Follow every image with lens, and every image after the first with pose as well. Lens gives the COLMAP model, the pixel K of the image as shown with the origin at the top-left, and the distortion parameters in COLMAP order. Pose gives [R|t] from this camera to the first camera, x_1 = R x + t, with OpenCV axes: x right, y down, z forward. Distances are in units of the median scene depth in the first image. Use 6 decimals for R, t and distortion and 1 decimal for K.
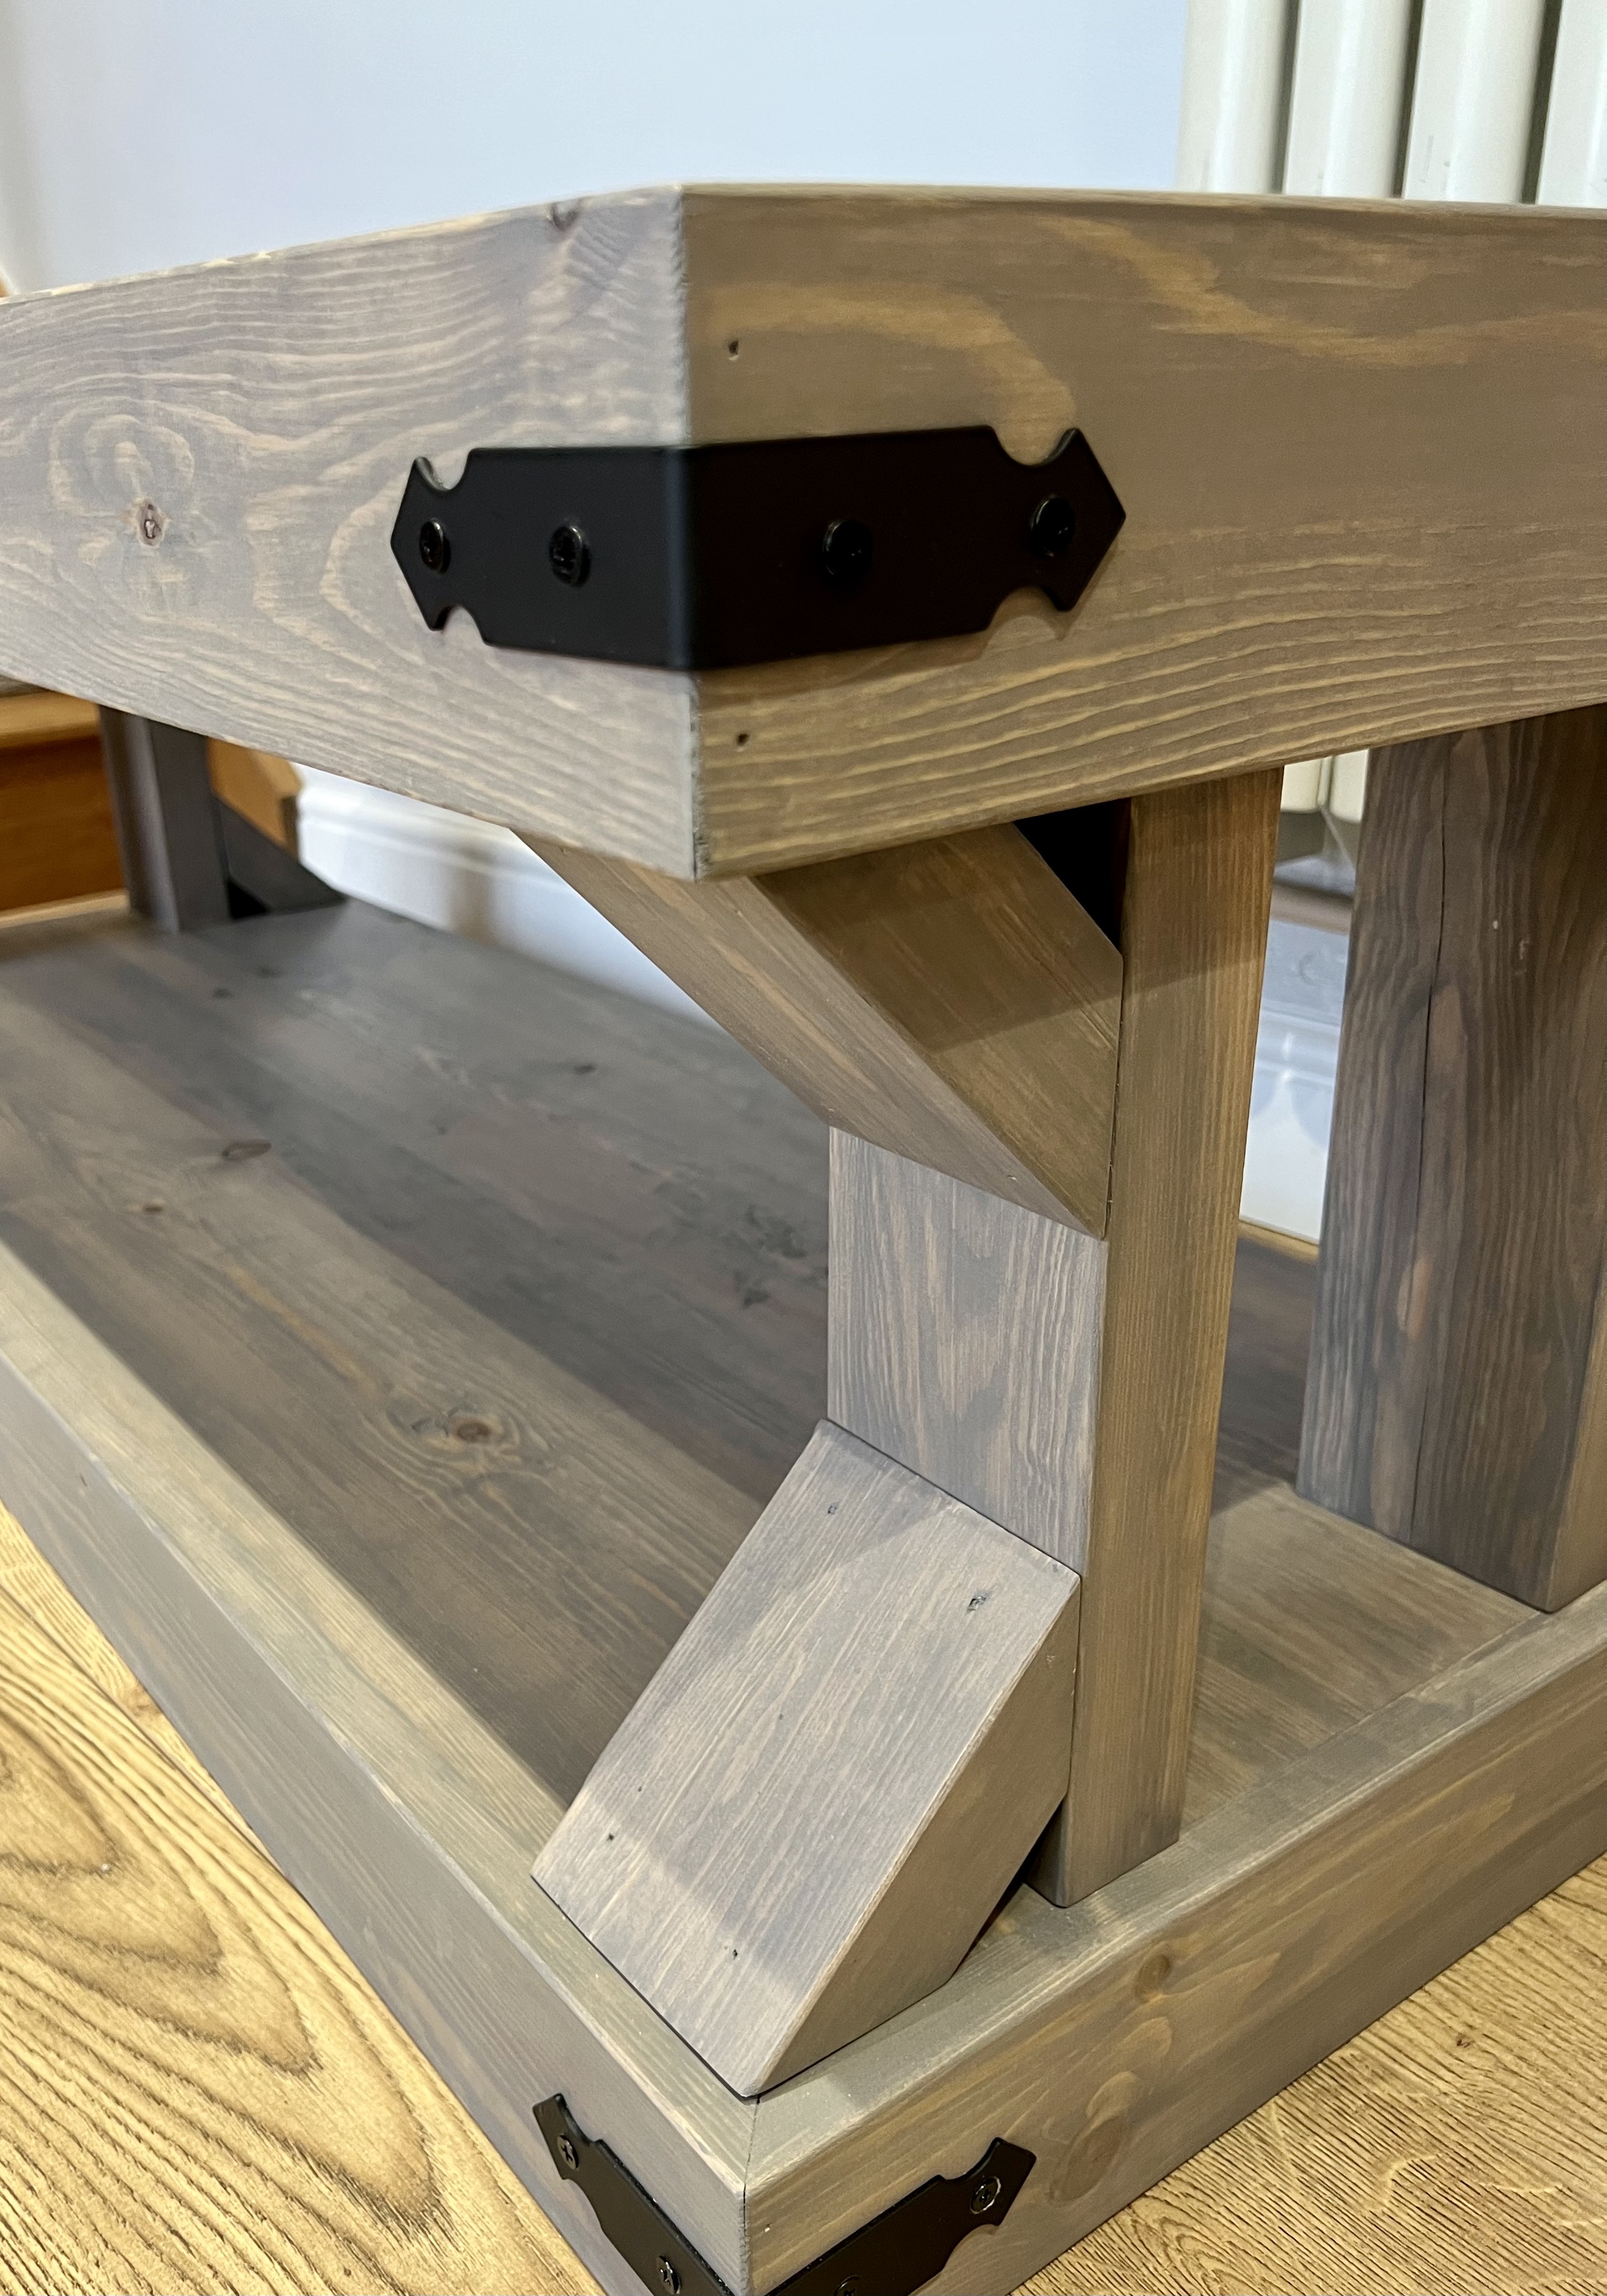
lens RADIAL K [[1864.9, 0, 797.7], [0, 1864.9, 1224.6], [0, 0, 1]] dist [-0.000548, -0.001025]
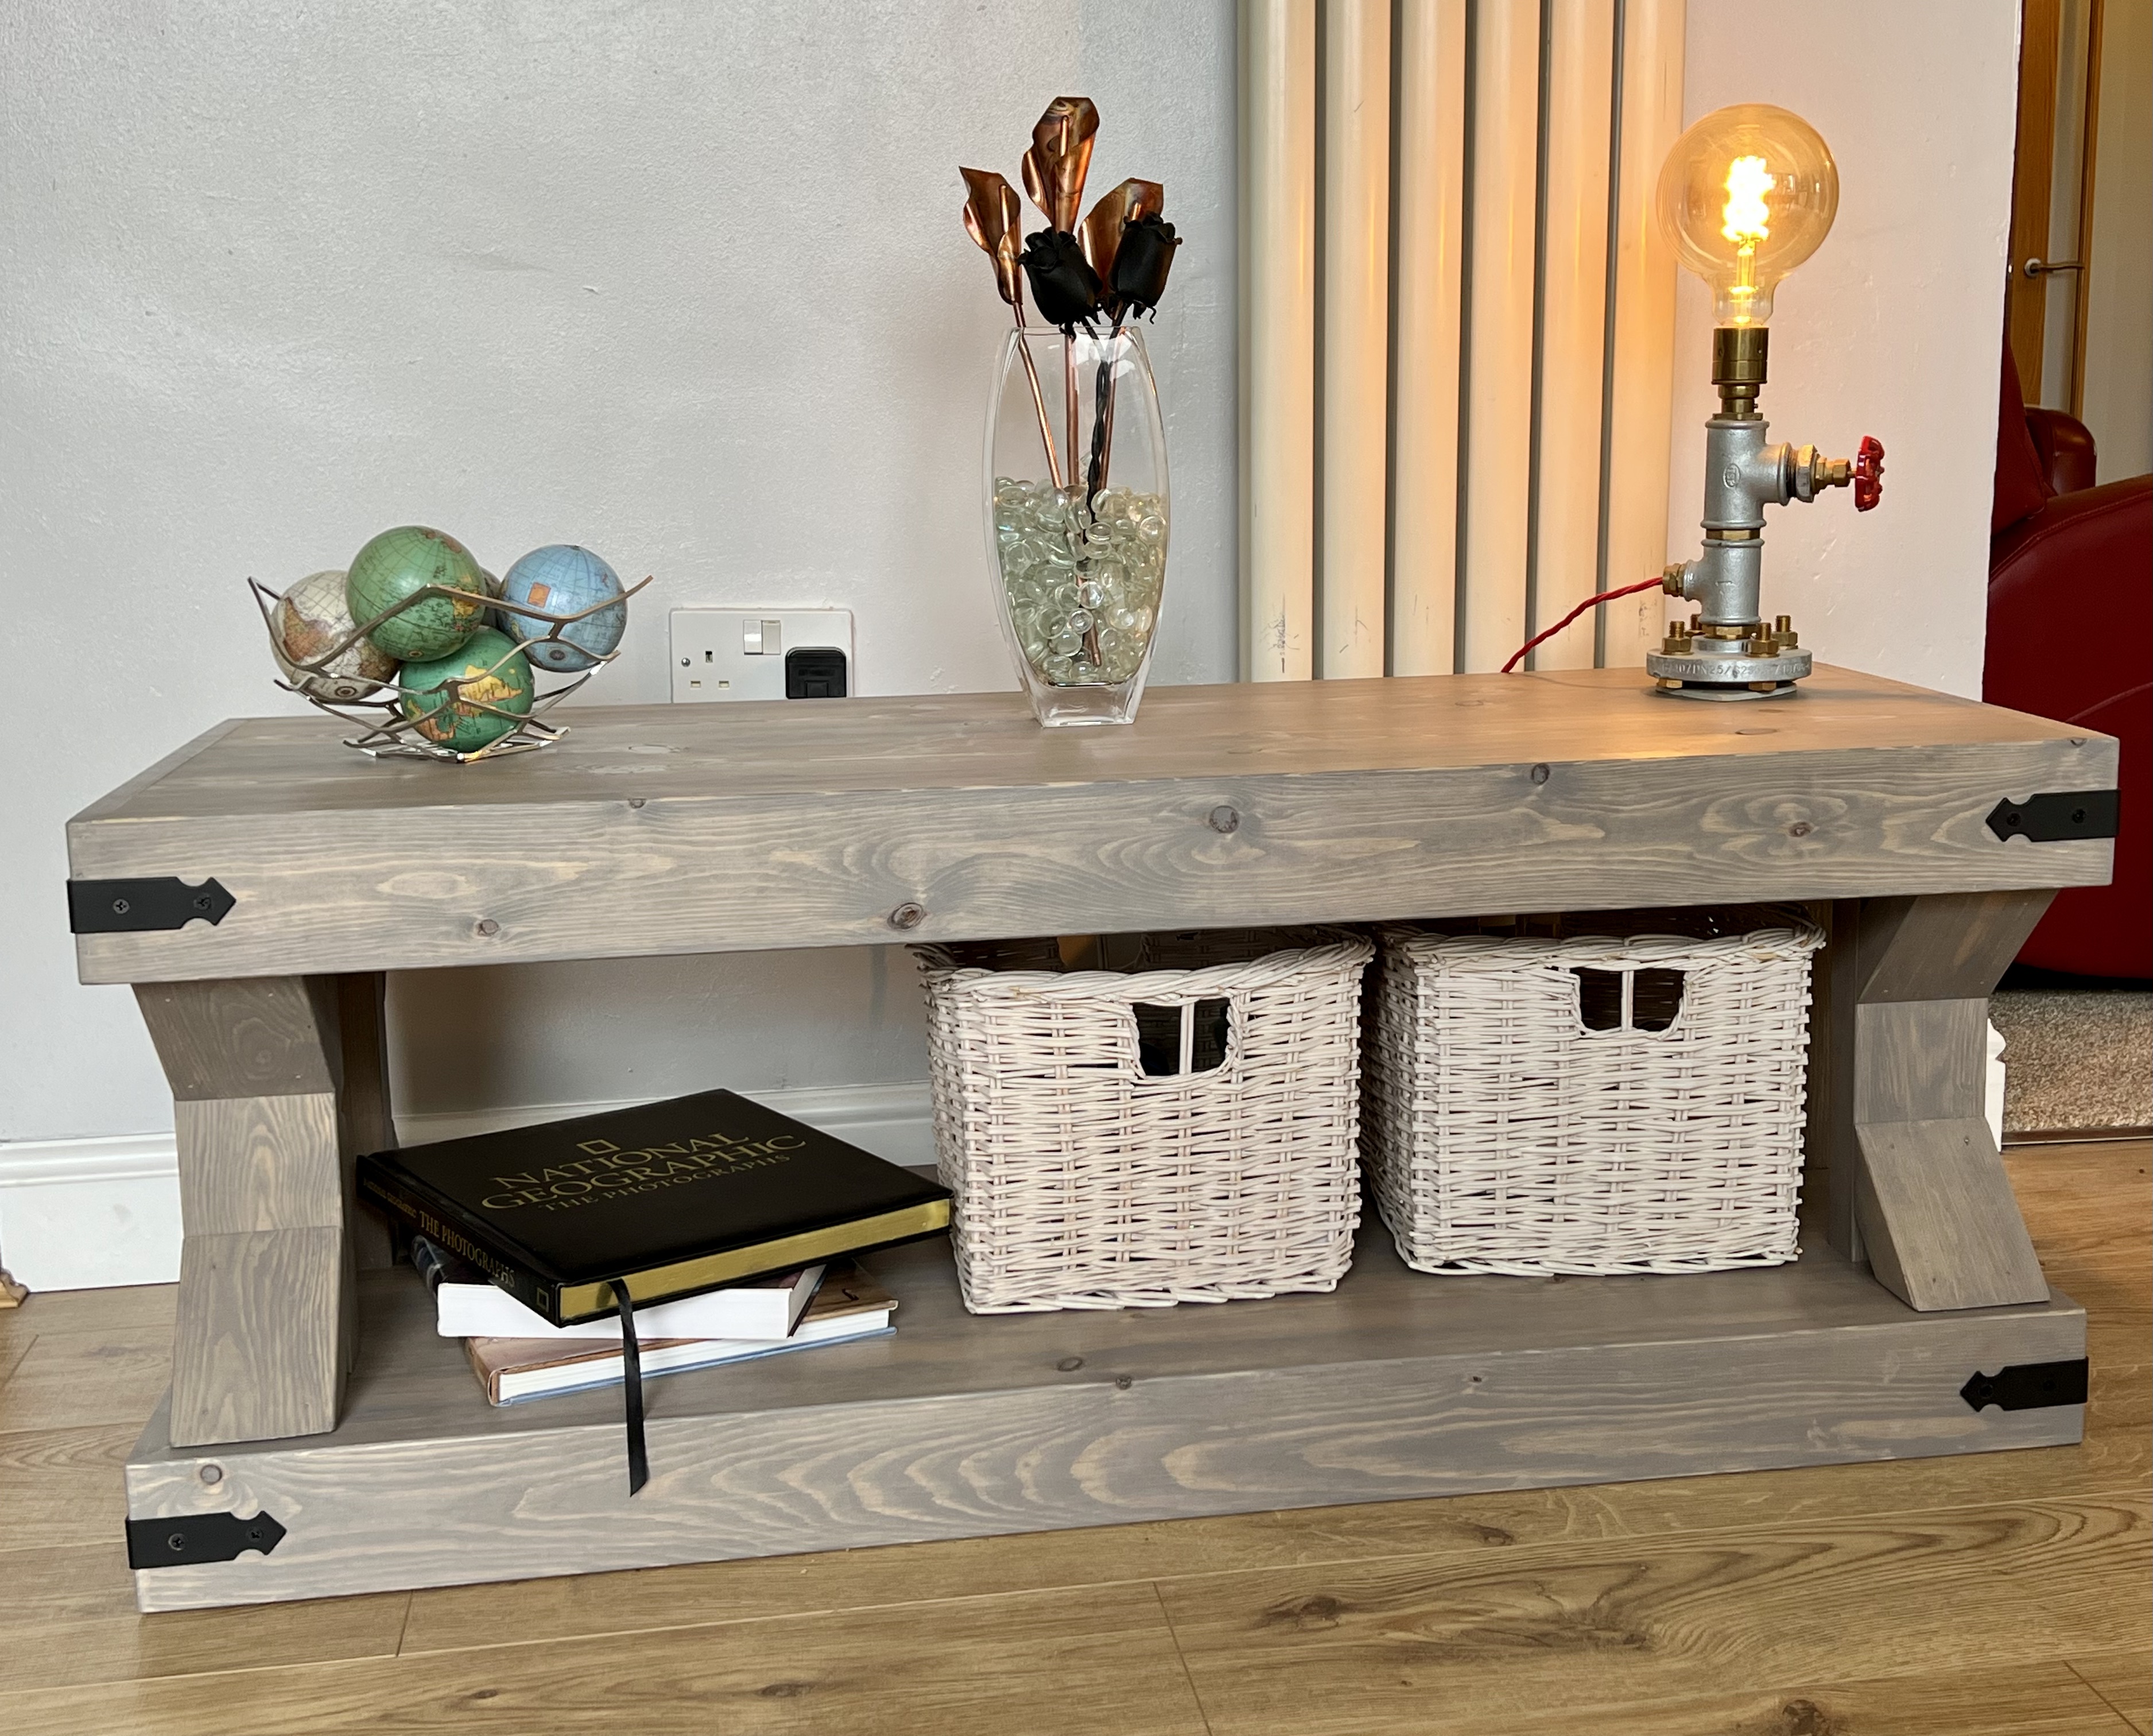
lens RADIAL K [[2590.4, 0, 1076.5], [0, 2590.4, 868.0], [0, 0, 1]] dist [0.073868, -0.060722]
pose [[0.493296, -0.152263, 0.856432, -4.815462], [0.358682, 0.932568, -0.040798, -0.629734], [-0.792469, 0.327312, 0.514646, -0.145080]]
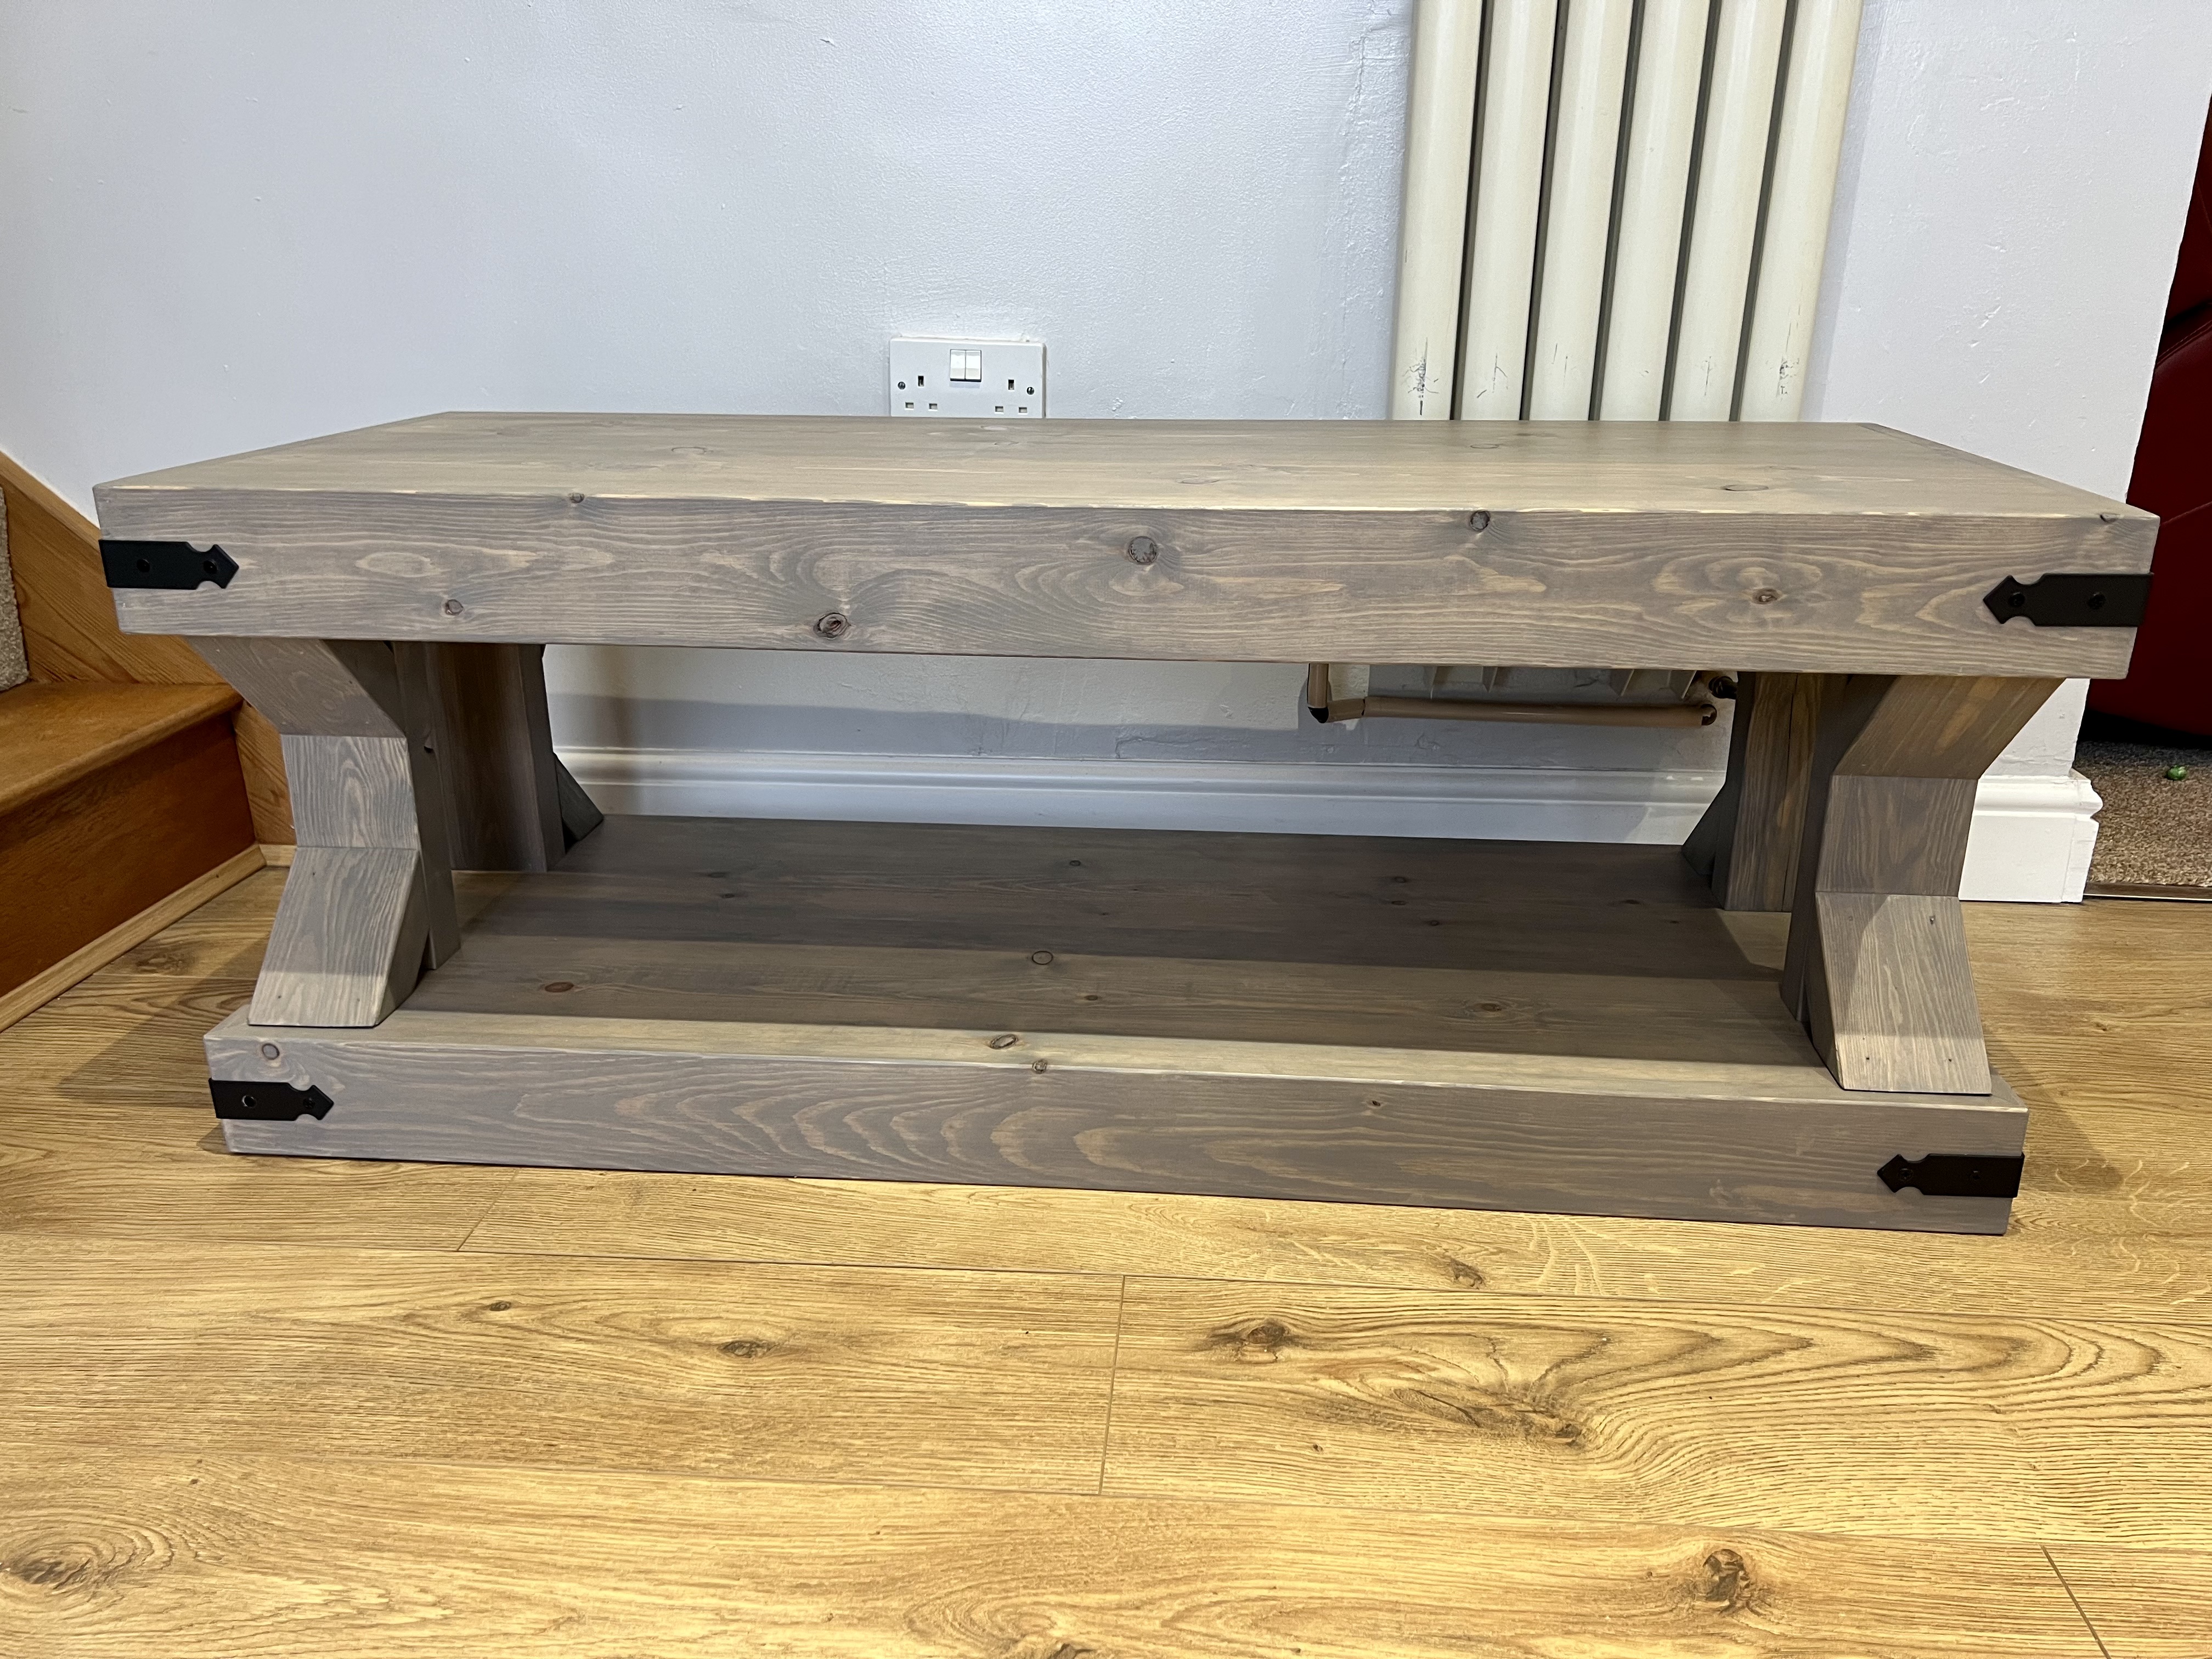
lens RADIAL K [[1665.1, 0, 1106.0], [0, 1665.1, 829.5], [0, 0, 1]] dist [0.072151, -0.102116]
pose [[0.684179, -0.235864, 0.690121, -3.063319], [0.282573, 0.958079, 0.047303, -0.497901], [-0.672347, 0.162646, 0.722146, -0.030970]]
